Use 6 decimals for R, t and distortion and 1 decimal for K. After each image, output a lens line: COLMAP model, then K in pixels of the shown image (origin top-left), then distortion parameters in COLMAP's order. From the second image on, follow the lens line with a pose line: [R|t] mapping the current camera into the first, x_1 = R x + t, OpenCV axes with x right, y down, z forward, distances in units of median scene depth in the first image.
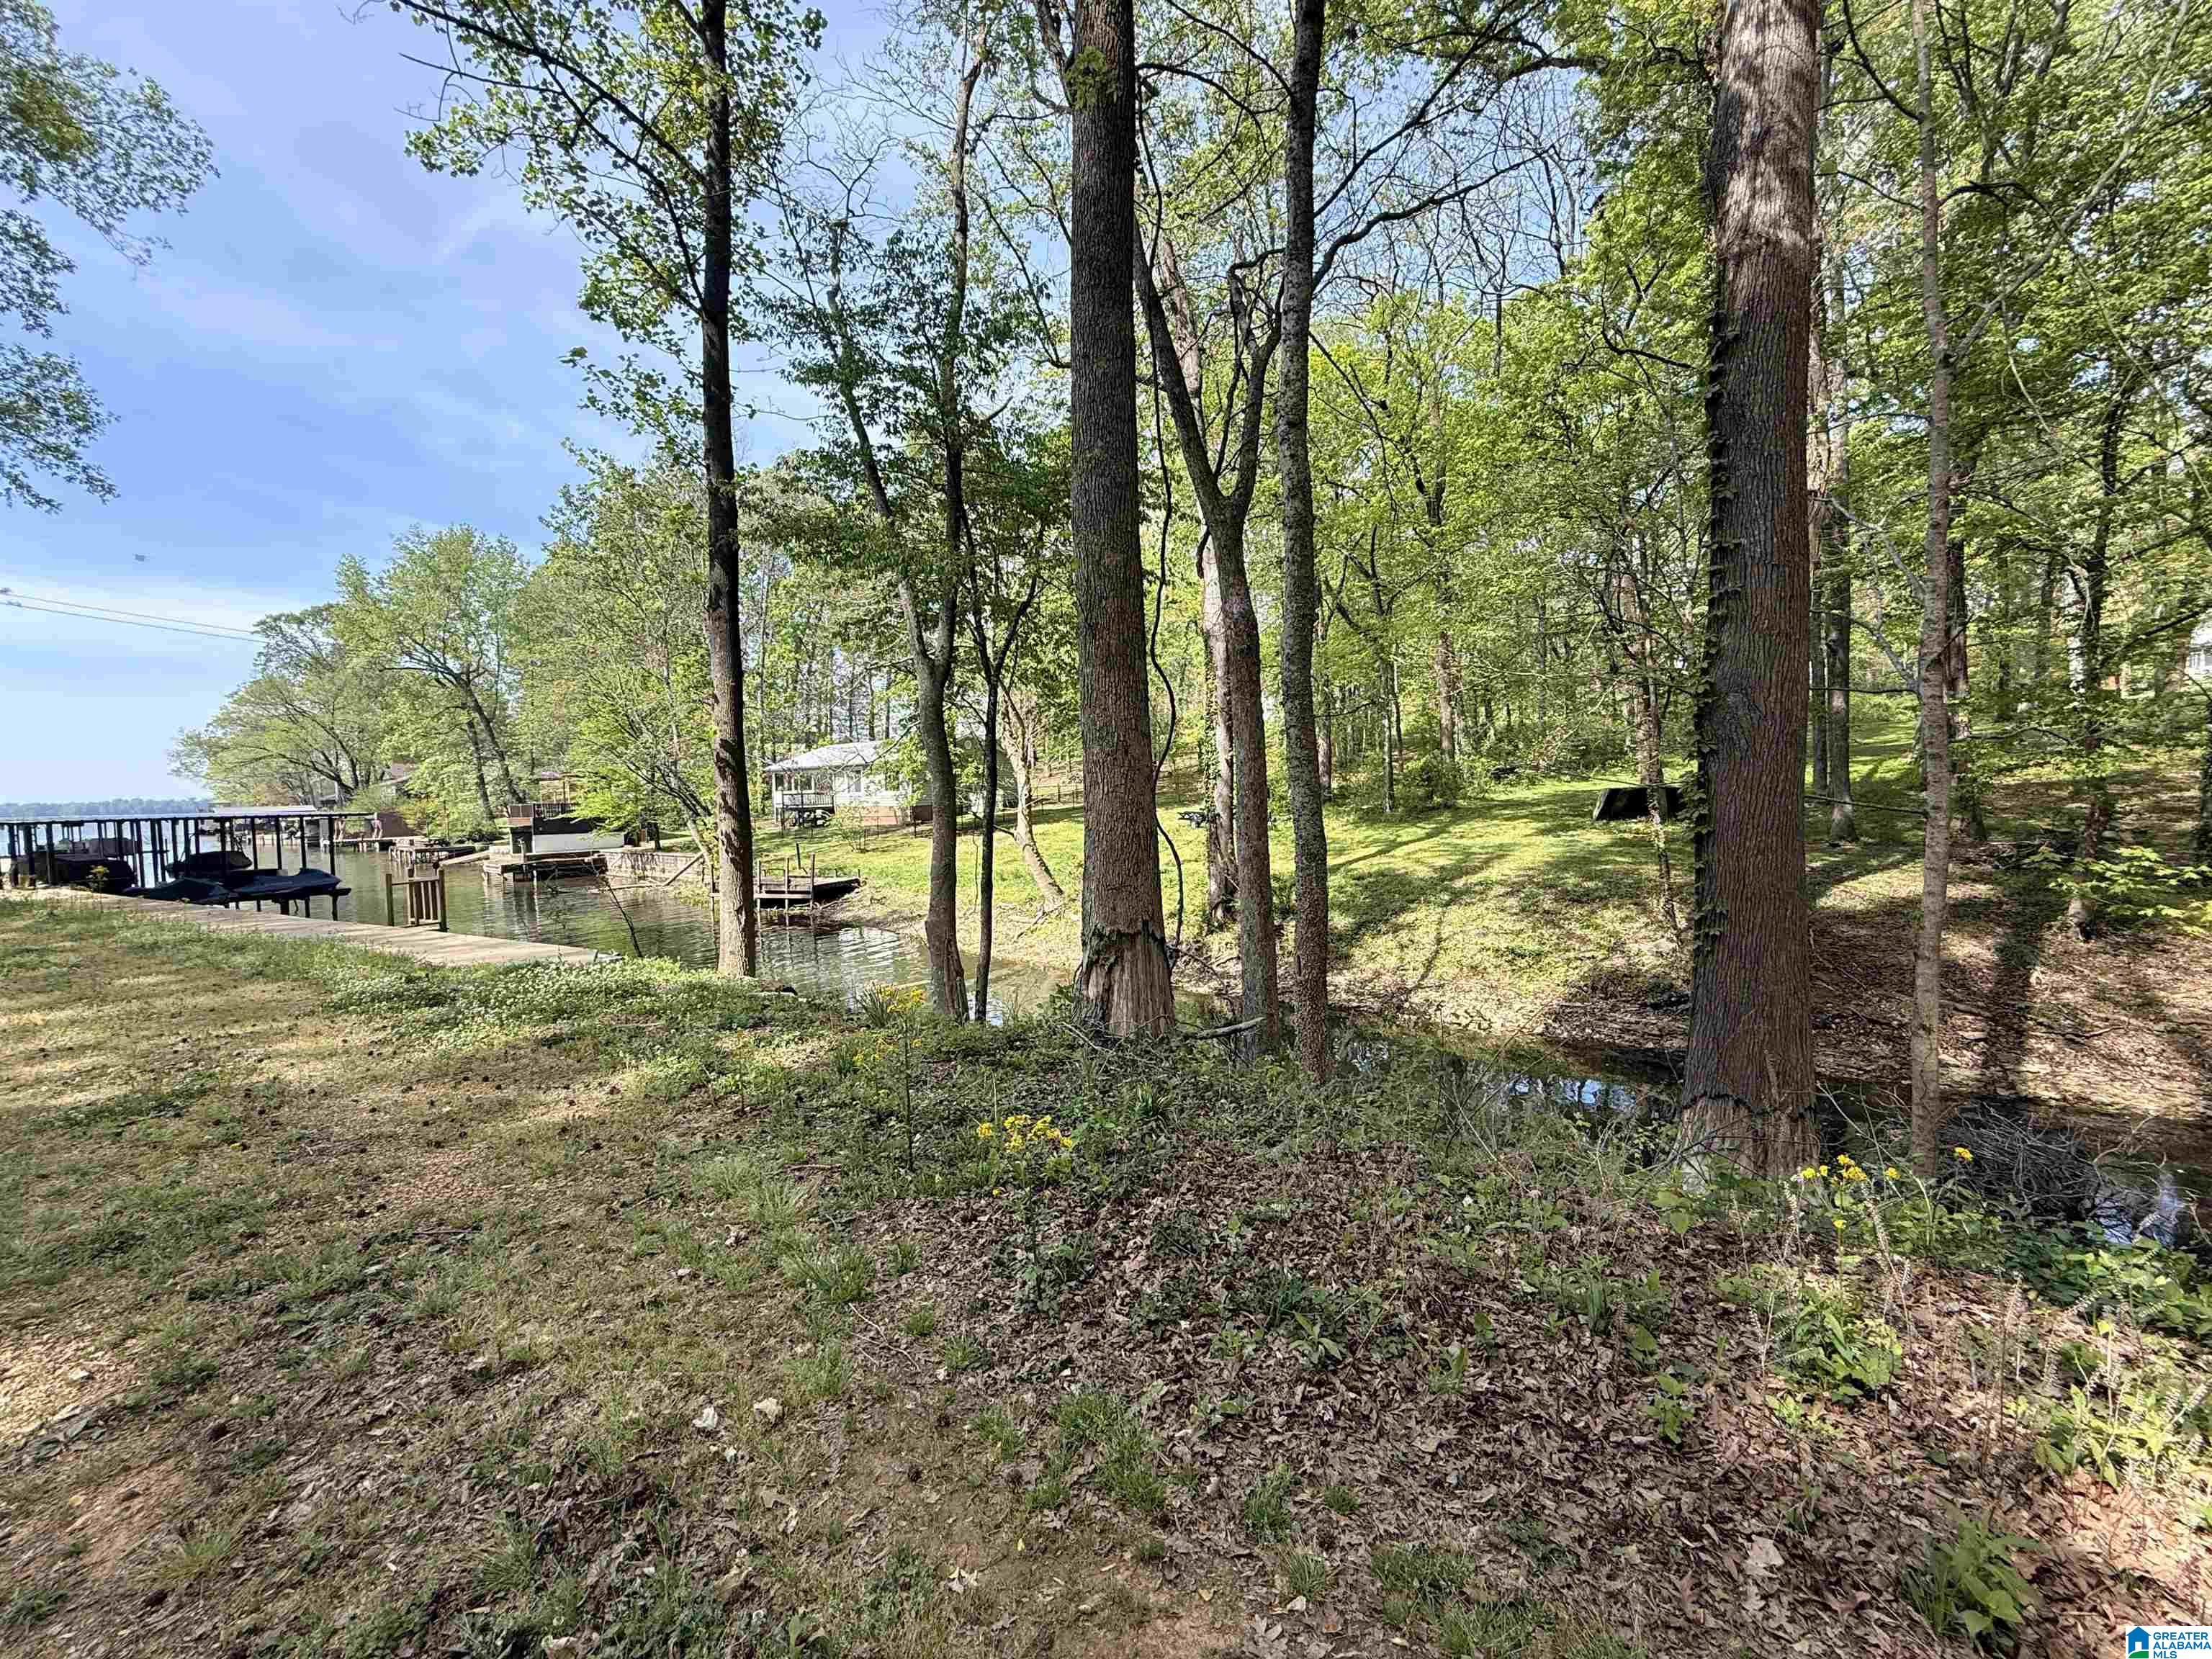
lens RADIAL K [[877.5, 0, 1099.0], [0, 877.5, 825.7], [0, 0, 1]] dist [0.002957, -0.000733]
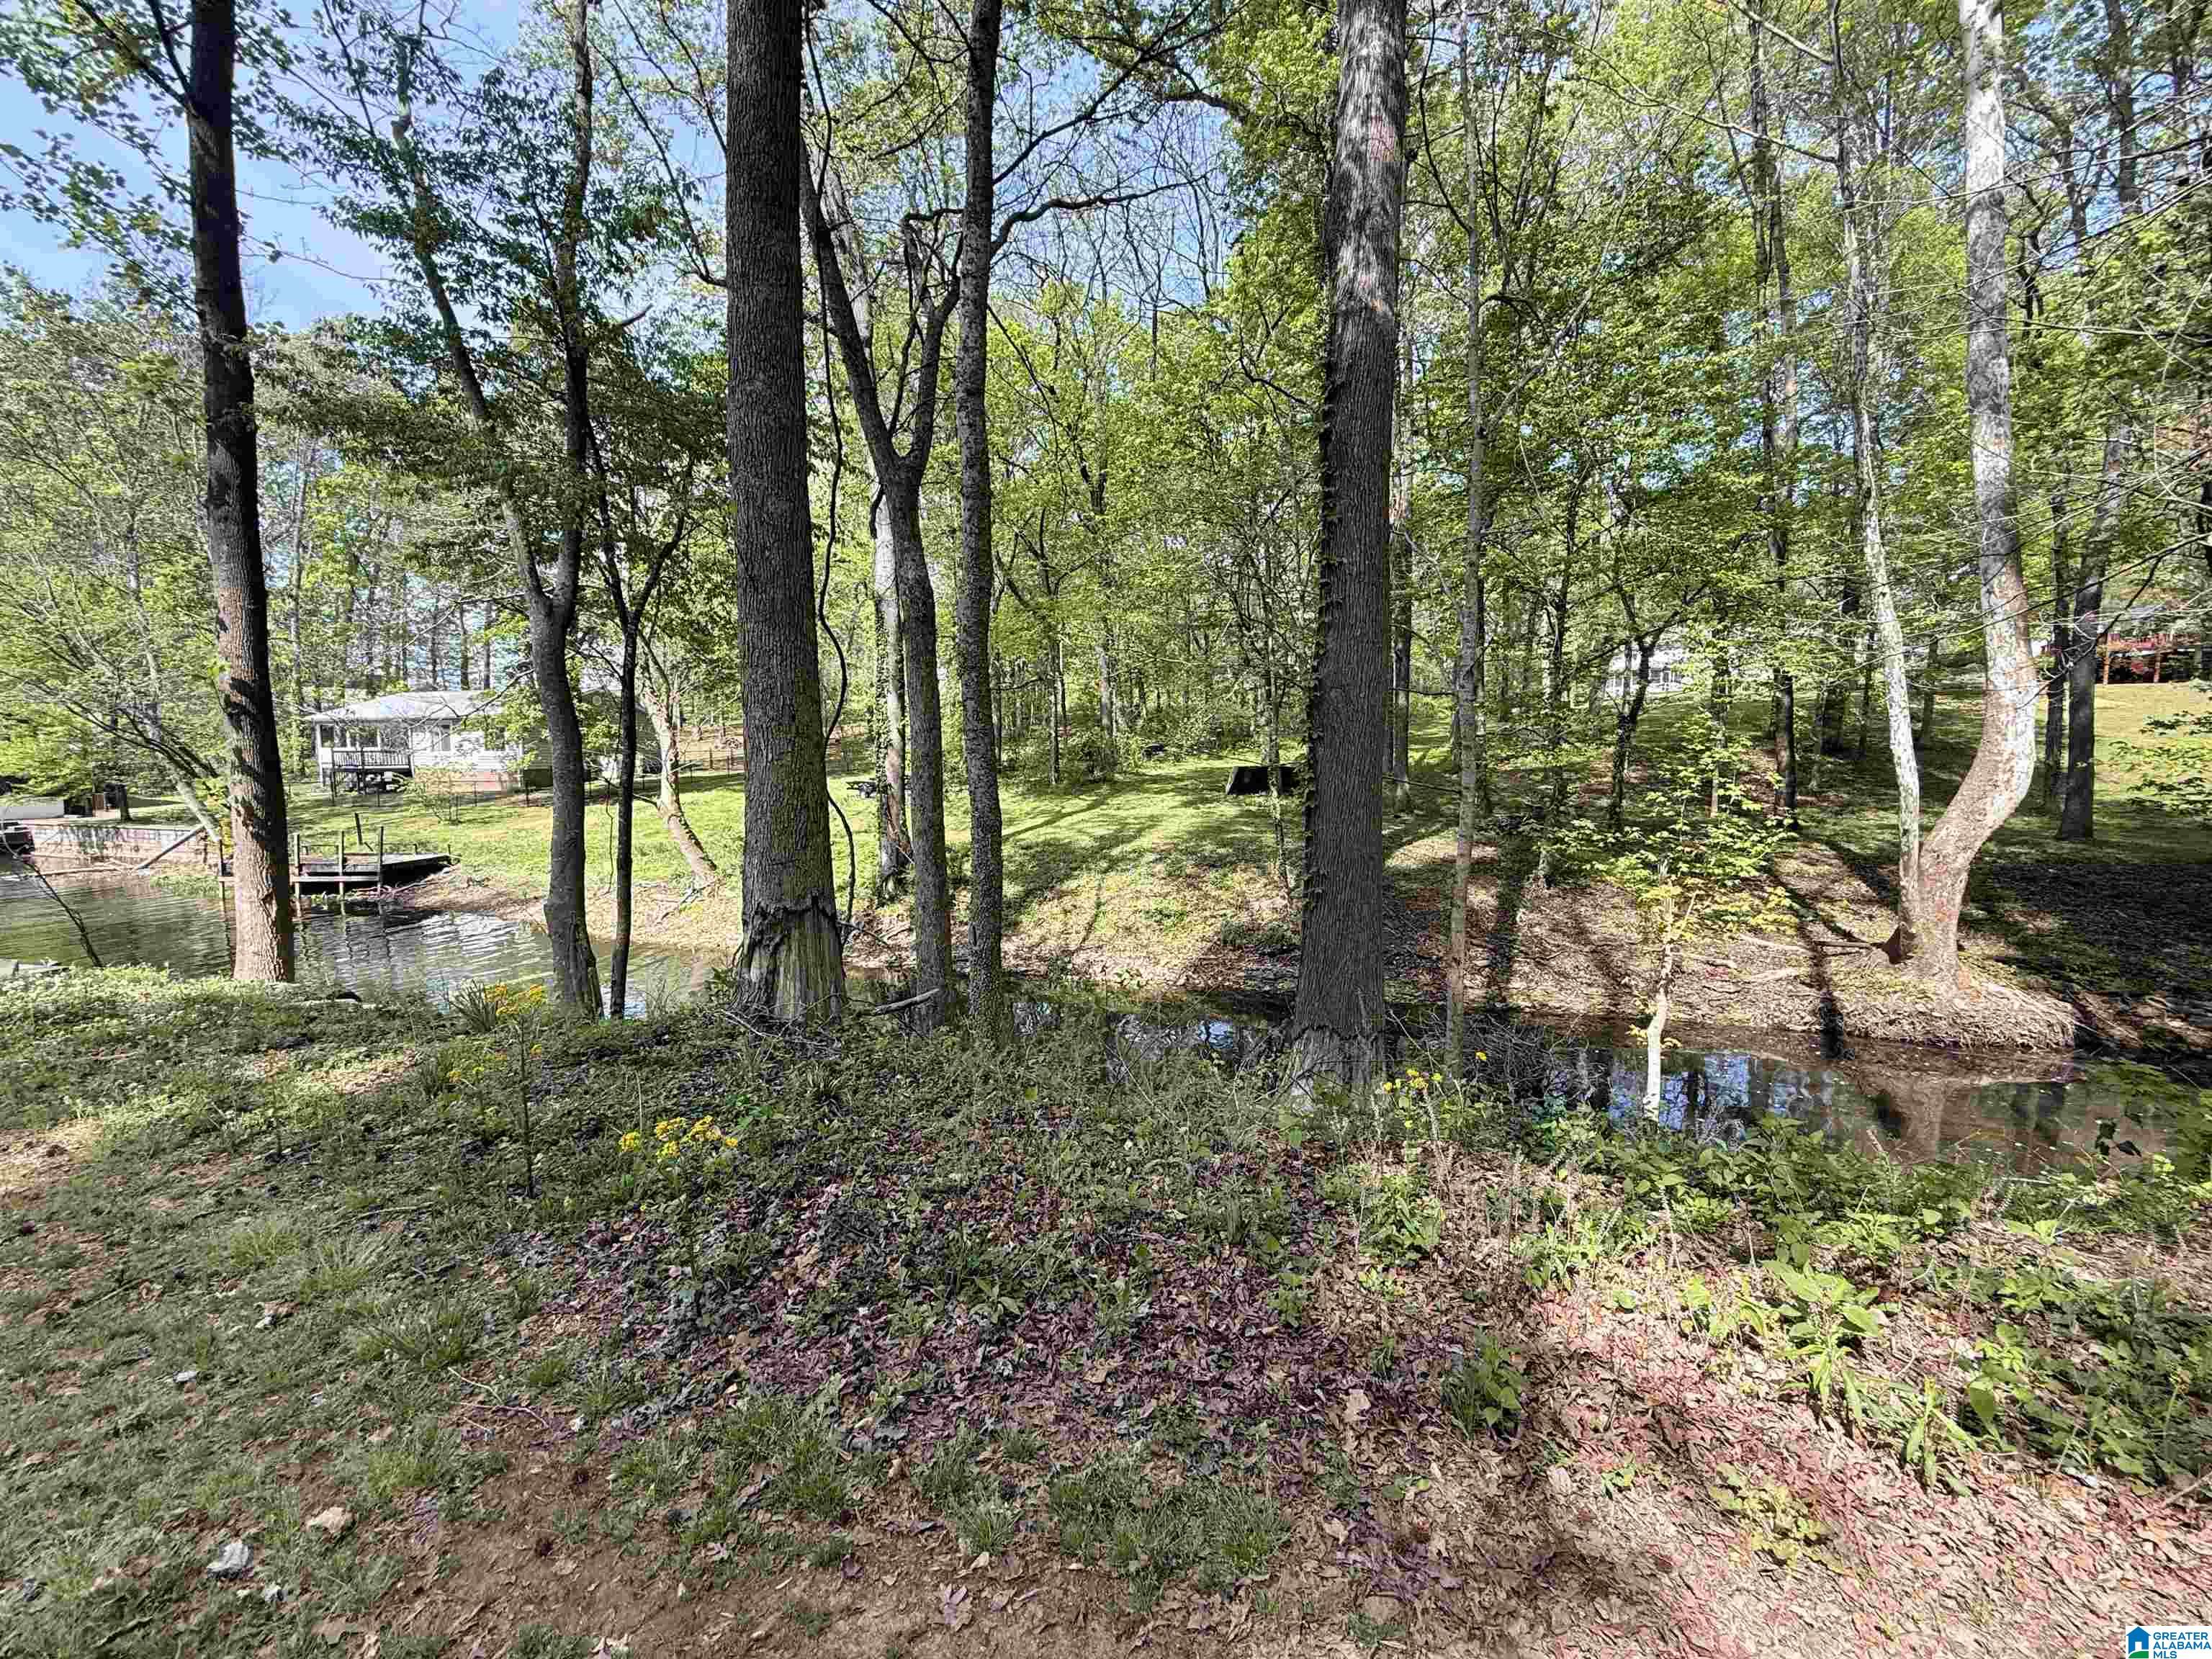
lens RADIAL K [[877.5, 0, 1098.5], [0, 877.5, 825.1], [0, 0, 1]] dist [0.002957, -0.000733]
pose [[0.932183, -0.002675, 0.361976, -0.002315], [-0.009233, 0.999472, 0.031163, -0.000601], [-0.361868, -0.032392, 0.931666, 0.003918]]
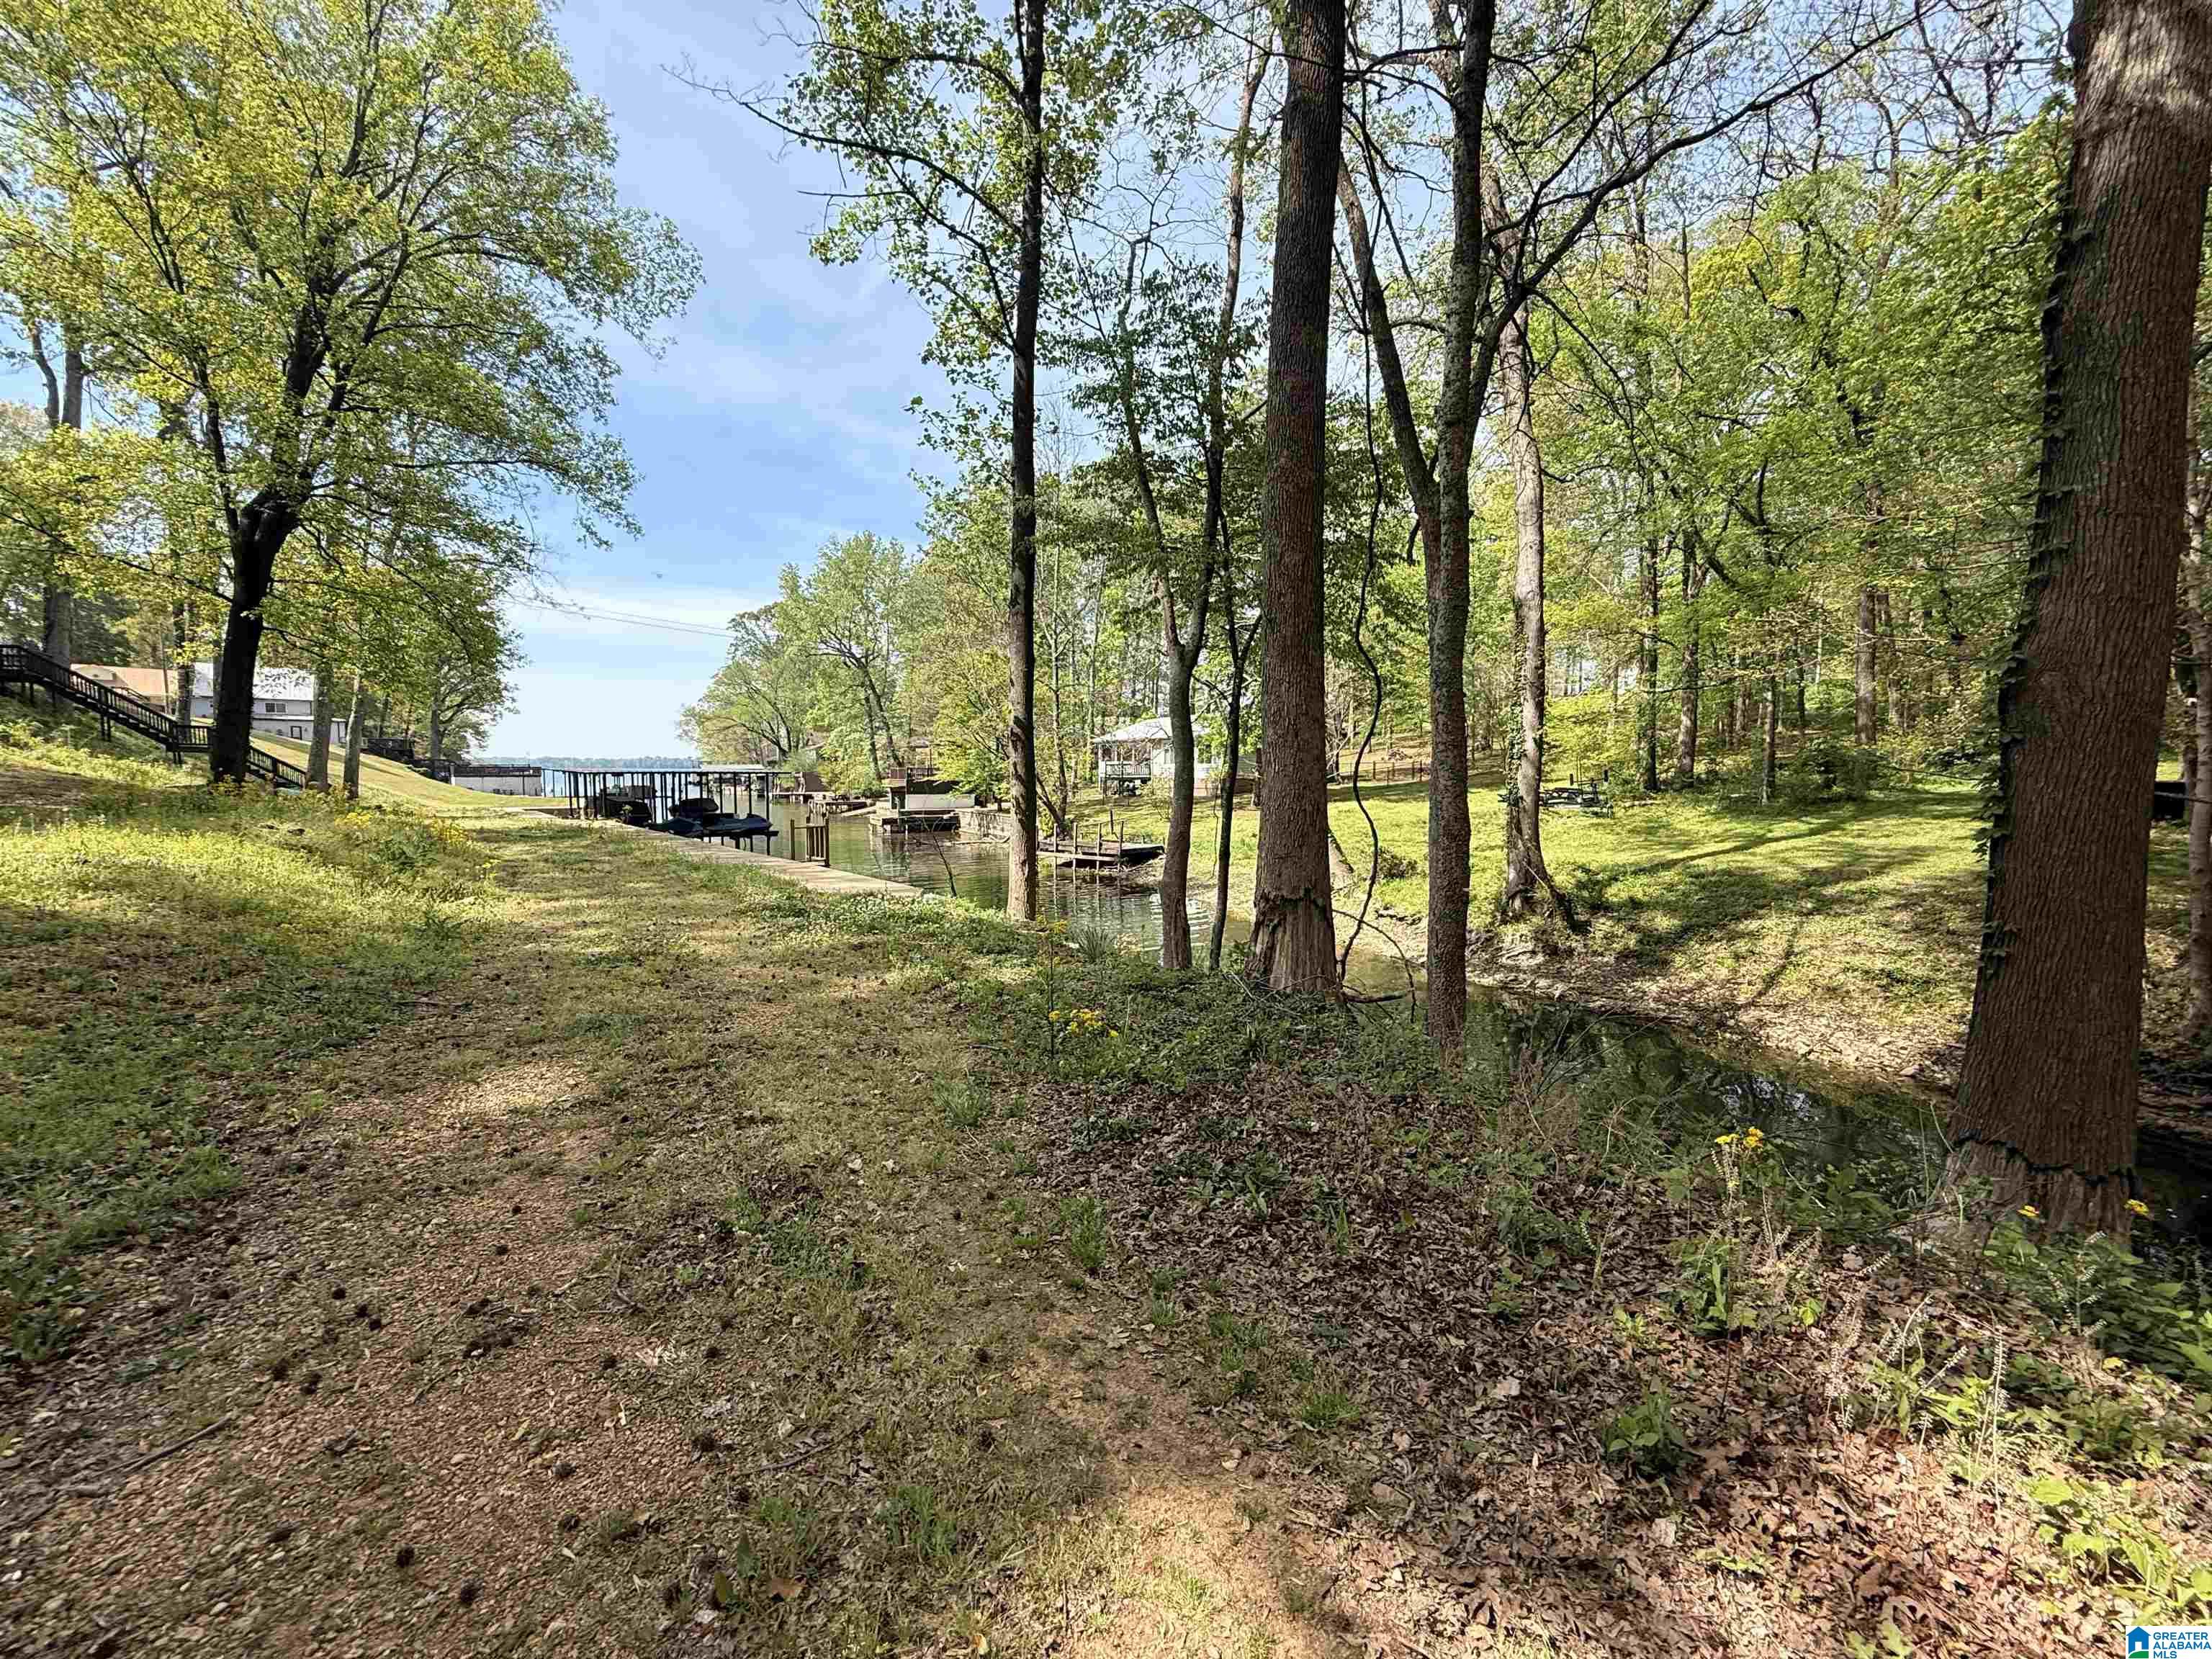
lens RADIAL K [[877.5, 0, 1098.1], [0, 877.5, 825.6], [0, 0, 1]] dist [0.002957, -0.000733]
pose [[0.933432, 0.047989, -0.355531, 0.099902], [-0.037356, 0.998627, 0.036718, -0.000746], [0.356805, -0.020992, 0.933943, -0.061193]]
